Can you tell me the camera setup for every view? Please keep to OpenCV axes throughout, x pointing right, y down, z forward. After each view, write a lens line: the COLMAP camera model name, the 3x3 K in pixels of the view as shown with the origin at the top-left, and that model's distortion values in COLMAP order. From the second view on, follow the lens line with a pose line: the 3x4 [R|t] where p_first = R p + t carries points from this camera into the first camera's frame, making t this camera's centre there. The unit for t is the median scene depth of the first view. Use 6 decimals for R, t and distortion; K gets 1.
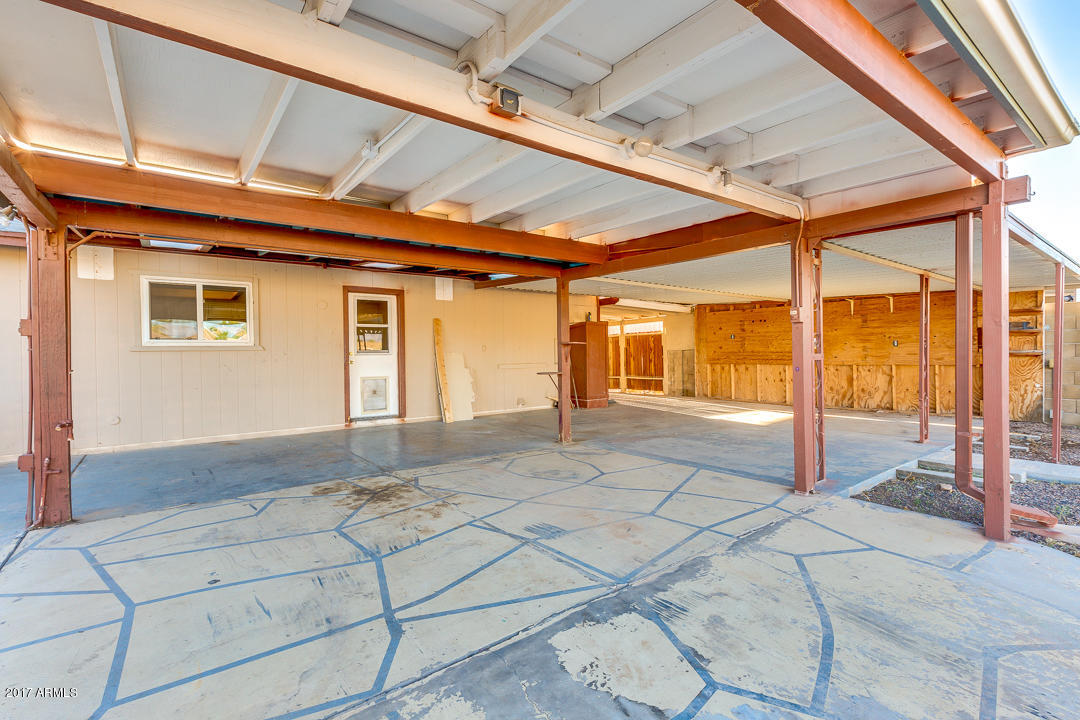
lens RADIAL K [[492.2, 0, 539.9], [0, 492.2, 353.2], [0, 0, 1]] dist [-0.000443, 0.000853]
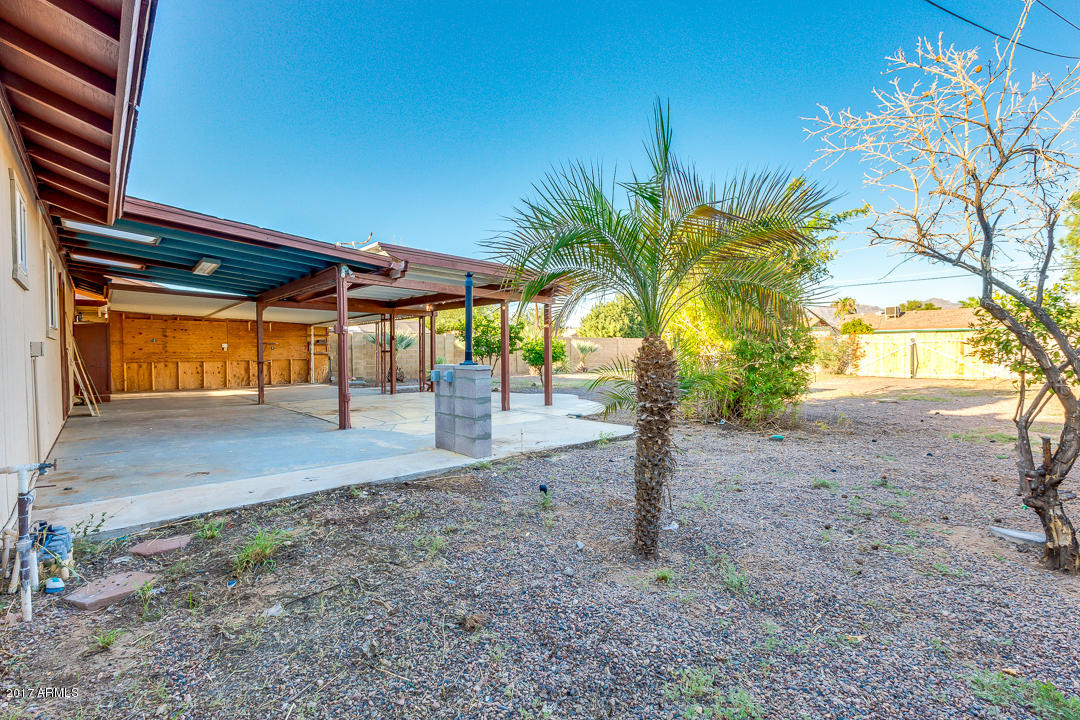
lens RADIAL K [[492.2, 0, 543.4], [0, 492.2, 361.5], [0, 0, 1]] dist [-0.000443, 0.000853]
pose [[-0.084047, 0.000603, 0.996462, -0.959183], [0.017564, 0.999845, 0.000877, 0.037065], [-0.996307, 0.017576, -0.084044, 0.114588]]
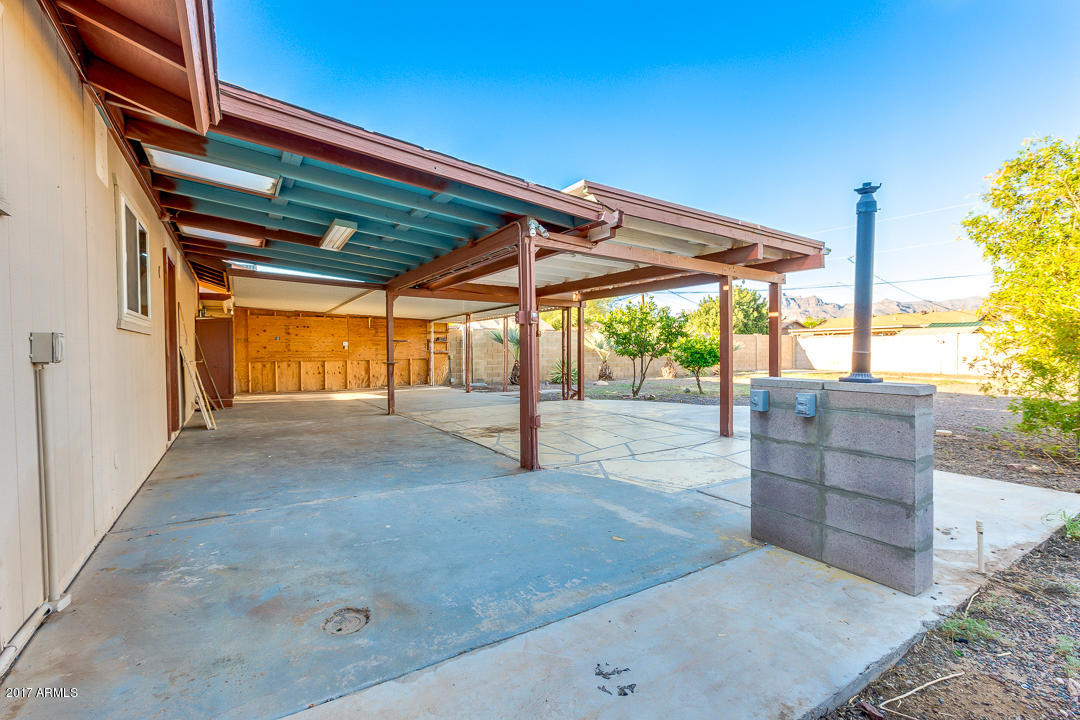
lens RADIAL K [[492.2, 0, 541.7], [0, 492.2, 362.3], [0, 0, 1]] dist [-0.000443, 0.000853]
pose [[0.095709, -0.004192, 0.995401, -0.727924], [0.012974, 0.999911, 0.002964, 0.028602], [-0.995325, 0.012630, 0.095755, 0.261724]]
